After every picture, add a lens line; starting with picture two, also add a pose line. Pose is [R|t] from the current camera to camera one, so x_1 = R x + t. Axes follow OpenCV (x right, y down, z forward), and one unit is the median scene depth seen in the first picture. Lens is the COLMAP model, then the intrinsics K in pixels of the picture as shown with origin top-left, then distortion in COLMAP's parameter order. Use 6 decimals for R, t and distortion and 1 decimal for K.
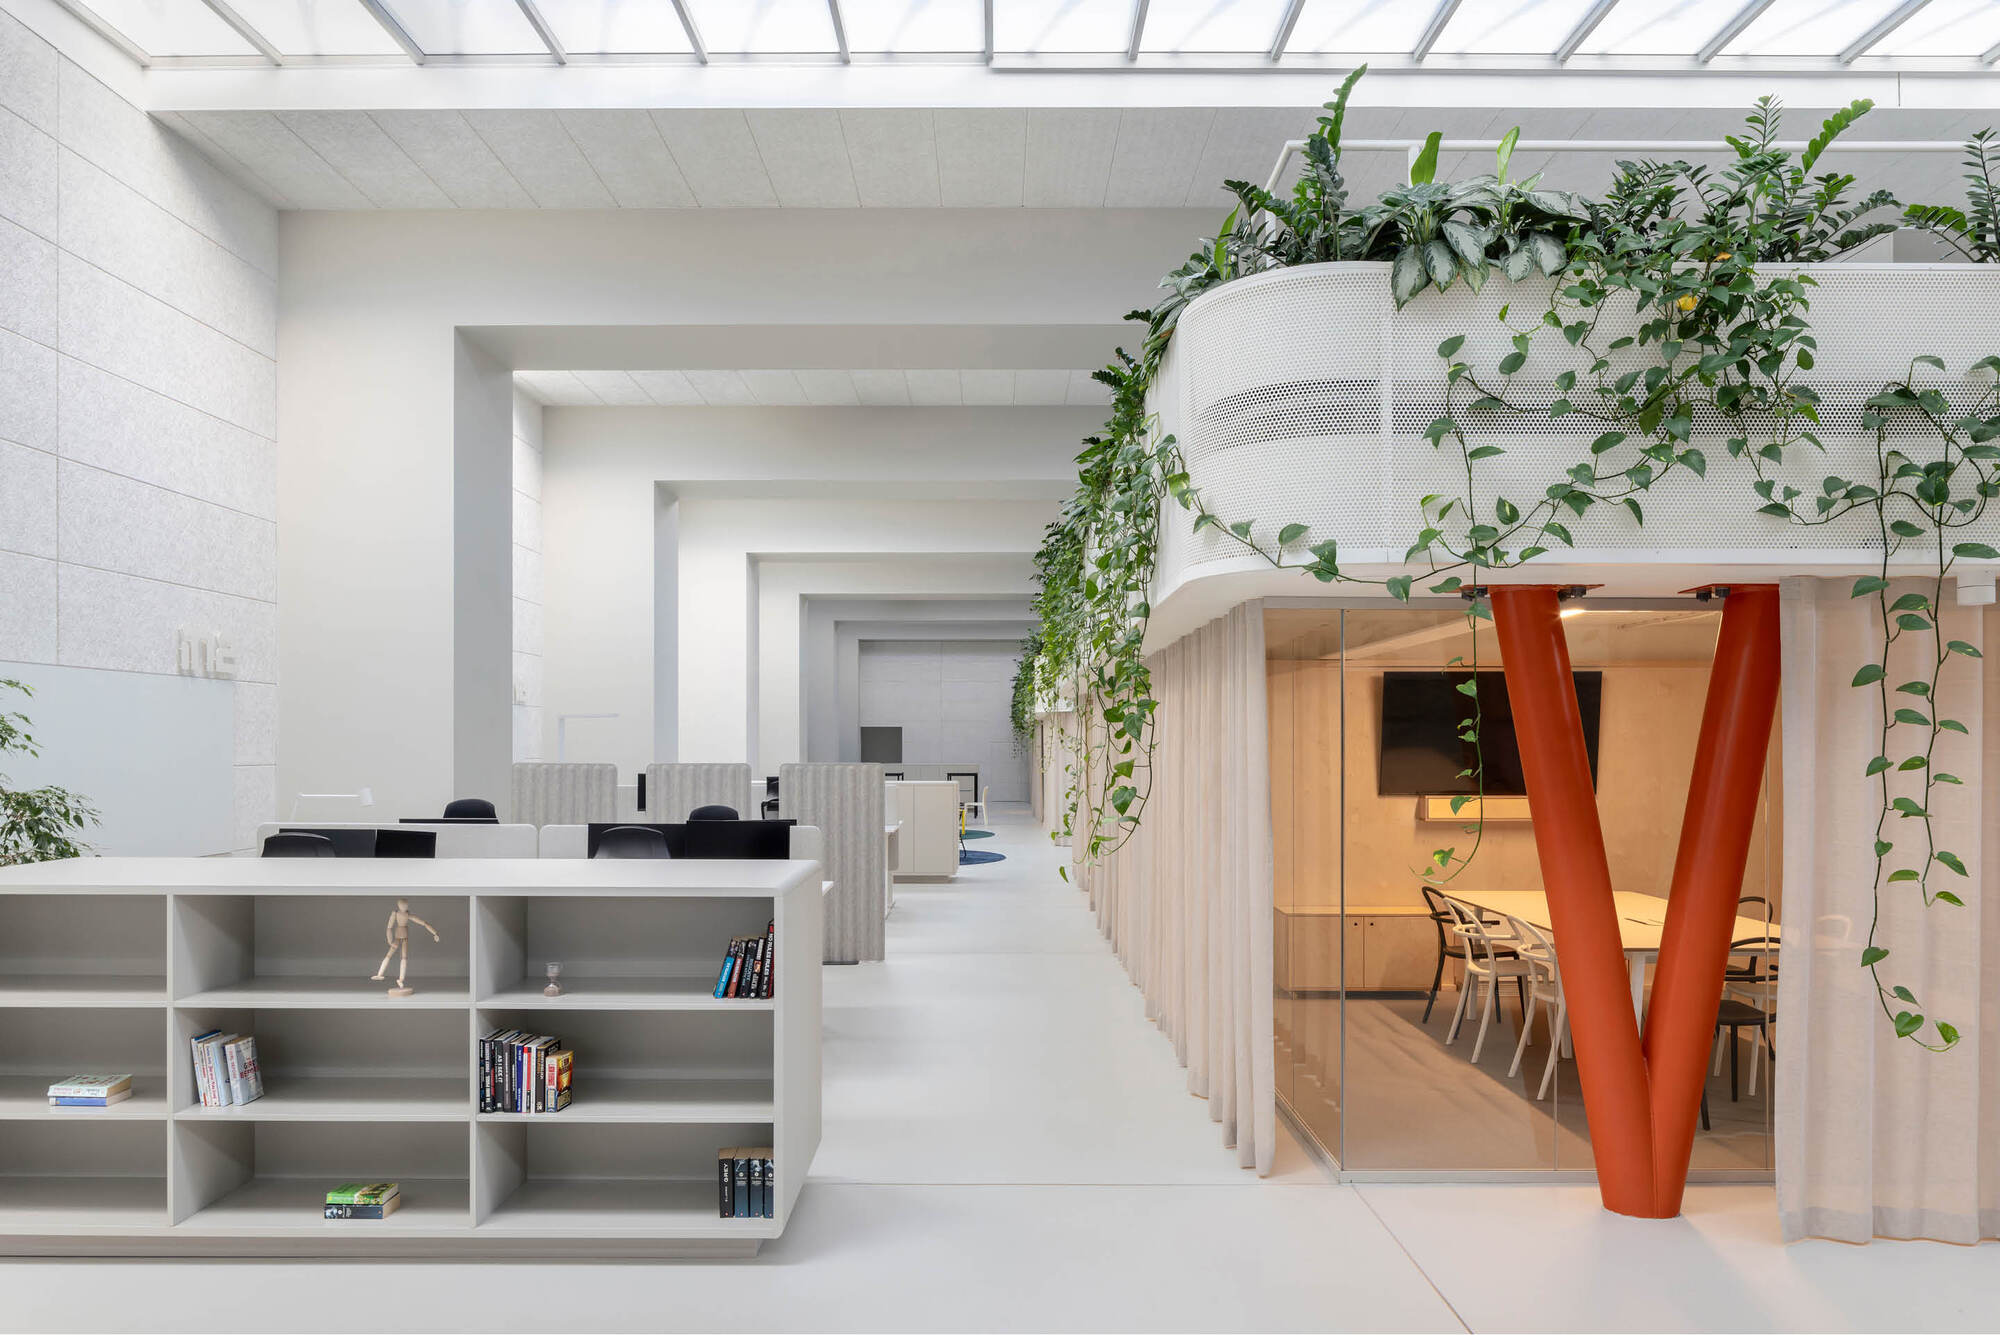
lens RADIAL K [[1388.9, 0, 994.0], [0, 1388.9, 753.4], [0, 0, 1]] dist [0.003589, -0.028809]
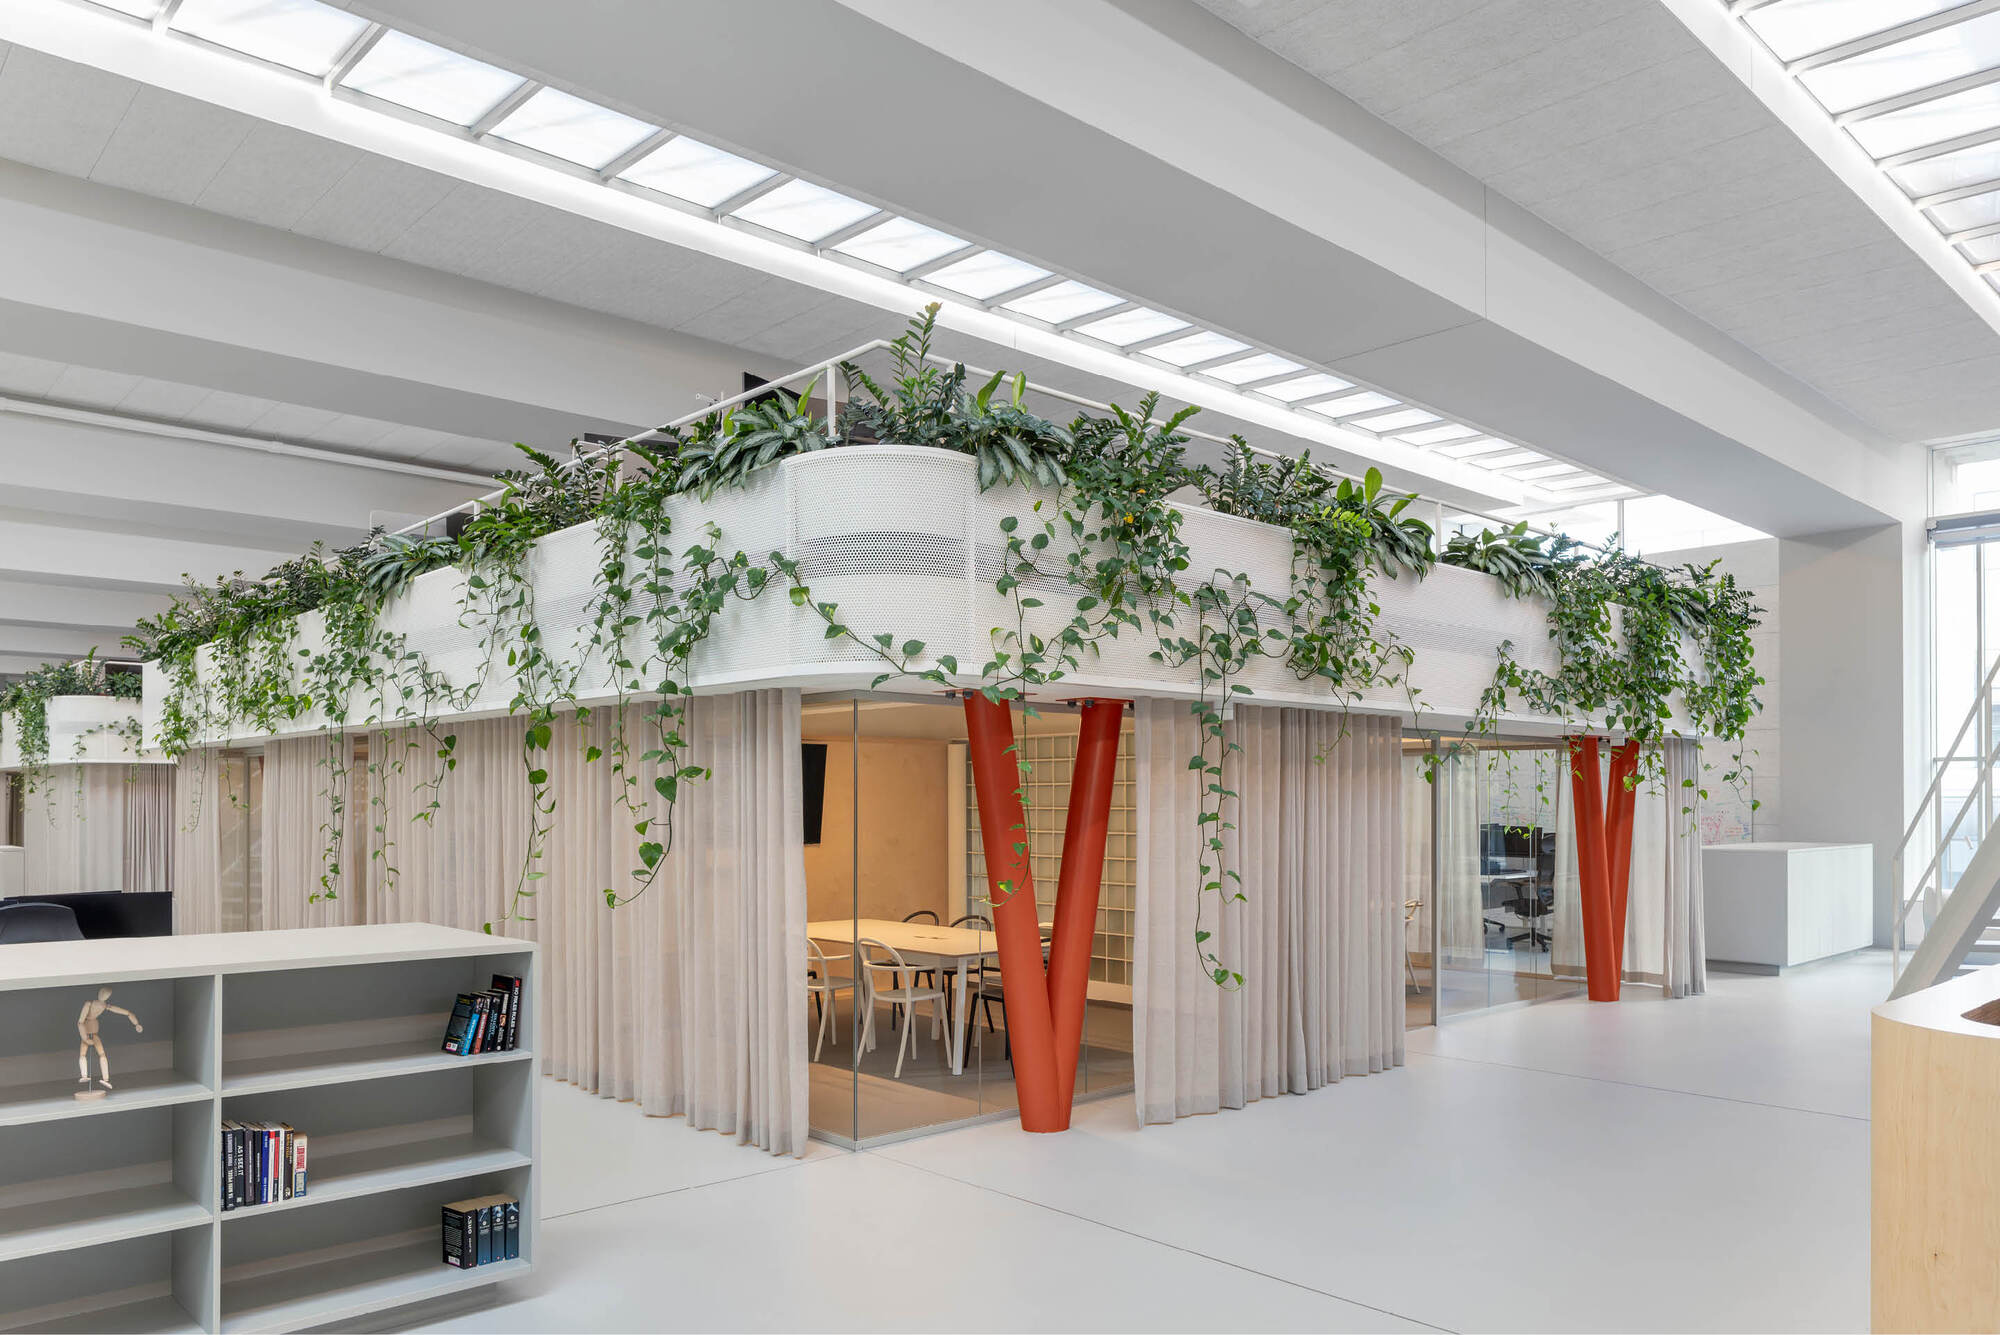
lens RADIAL K [[1410.5, 0, 1002.2], [0, 1410.5, 805.0], [0, 0, 1]] dist [-0.004449, -0.004722]
pose [[0.720342, -0.002099, 0.693616, -0.651191], [0.002780, 0.999996, 0.000139, -0.007902], [-0.693614, 0.001829, 0.720345, -0.025795]]
